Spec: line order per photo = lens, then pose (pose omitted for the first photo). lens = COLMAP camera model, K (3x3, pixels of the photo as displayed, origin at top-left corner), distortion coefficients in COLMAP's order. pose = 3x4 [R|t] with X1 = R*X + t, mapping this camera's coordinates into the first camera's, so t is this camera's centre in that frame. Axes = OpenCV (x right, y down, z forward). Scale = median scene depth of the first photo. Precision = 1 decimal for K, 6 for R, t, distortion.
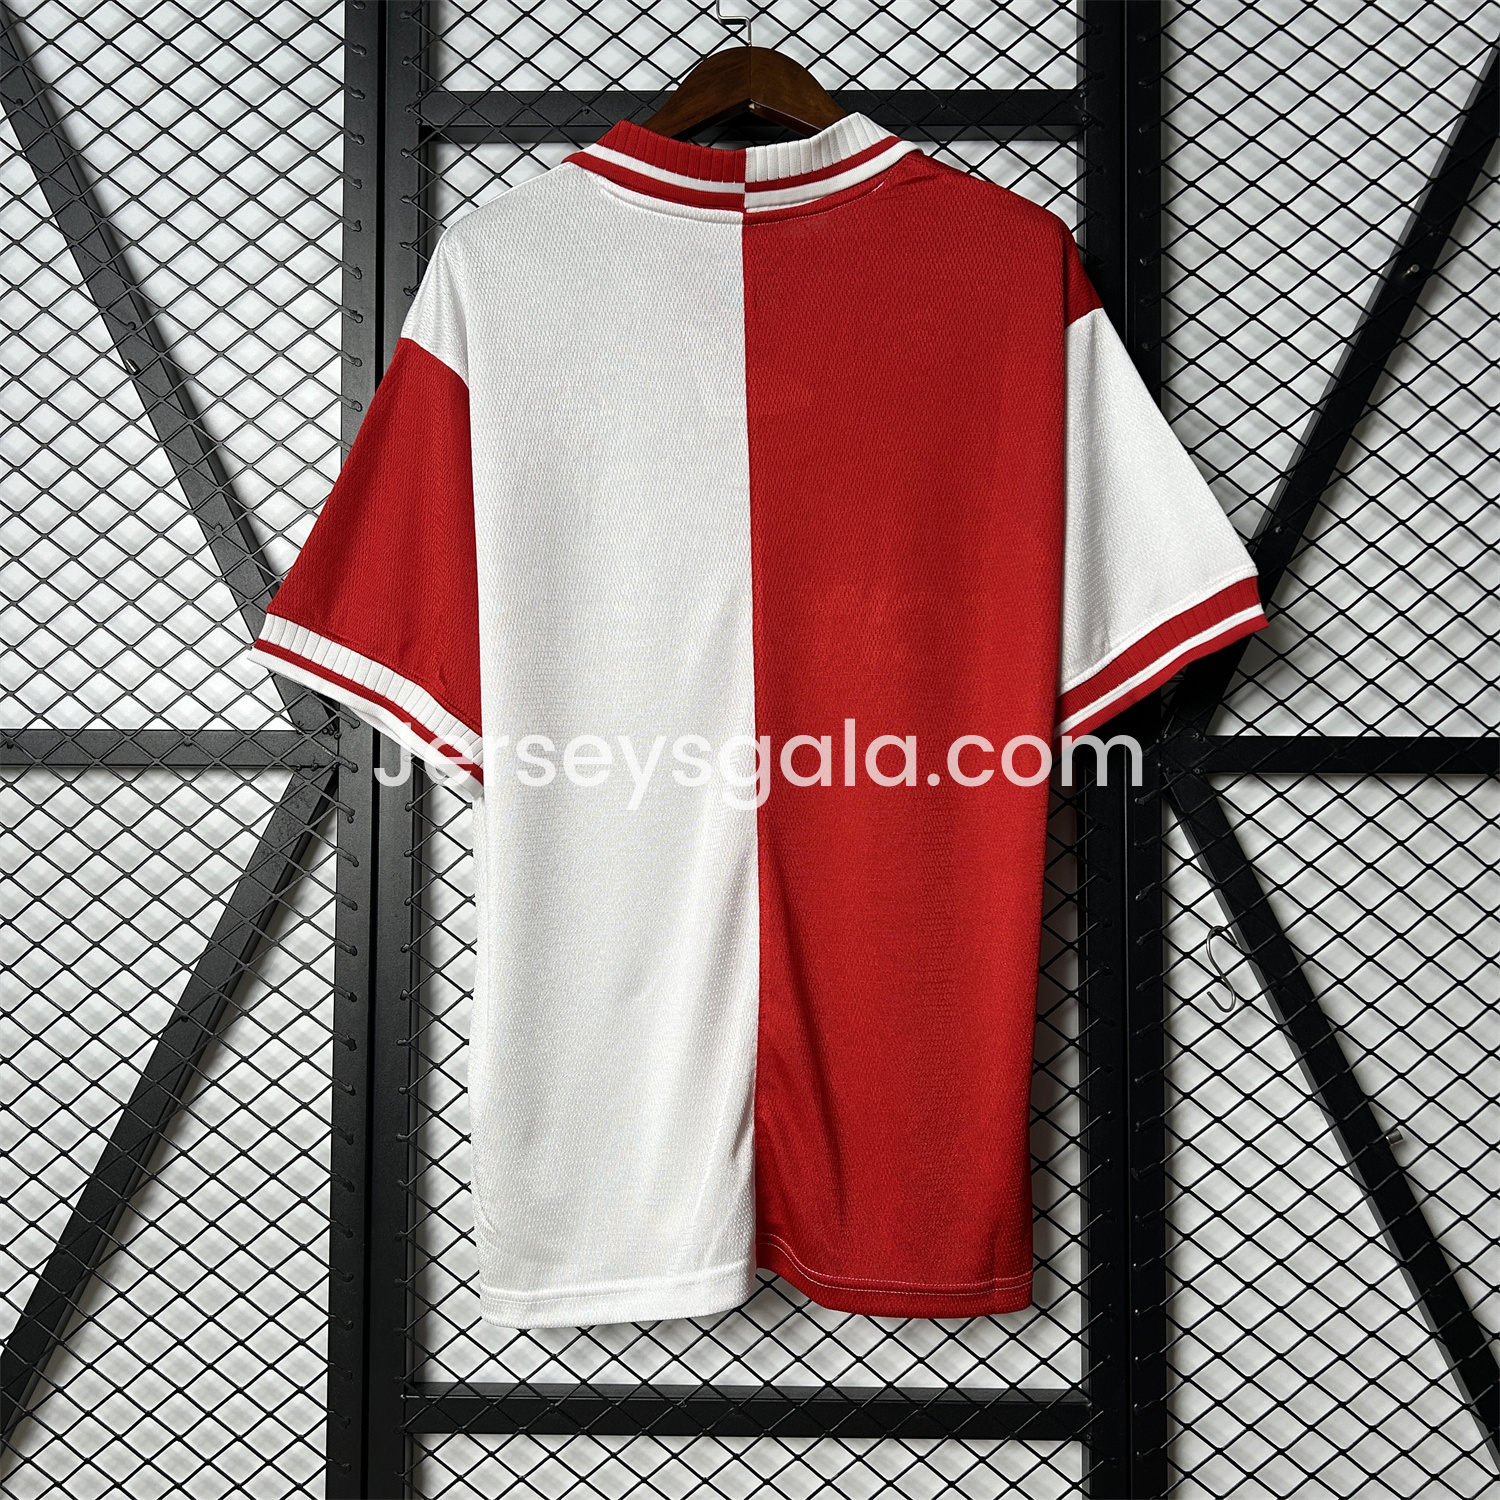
lens RADIAL K [[1520.7, 0, 750.0], [0, 1520.7, 750.0], [0, 0, 1]] dist [0.012512, -0.029620]
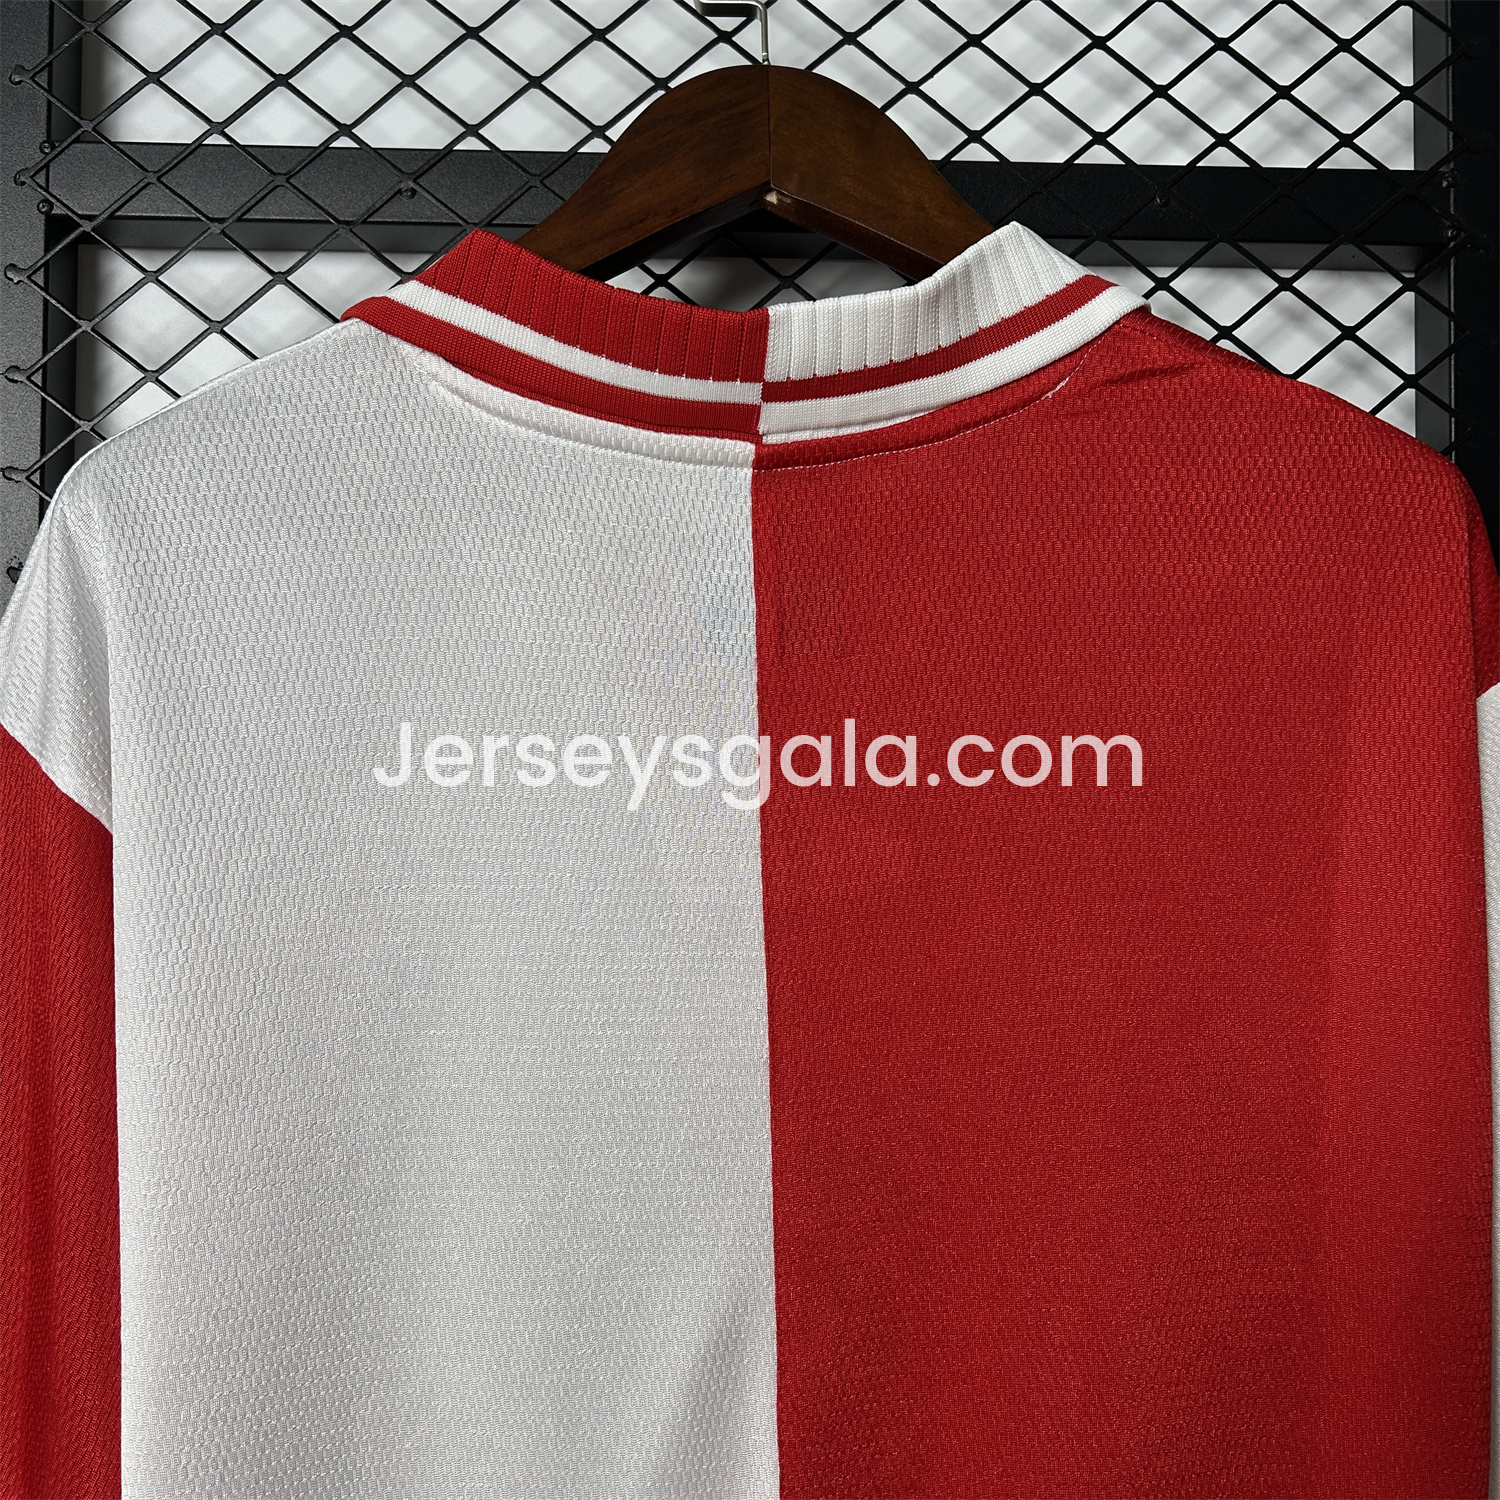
lens RADIAL K [[1520.7, 0, 750.0], [0, 1520.7, 750.0], [0, 0, 1]] dist [0.012512, -0.029620]
pose [[0.998508, 0.003104, 0.054514, -0.029409], [-0.002999, 0.999993, -0.002008, -0.259770], [-0.054520, 0.001842, 0.998511, 0.553363]]
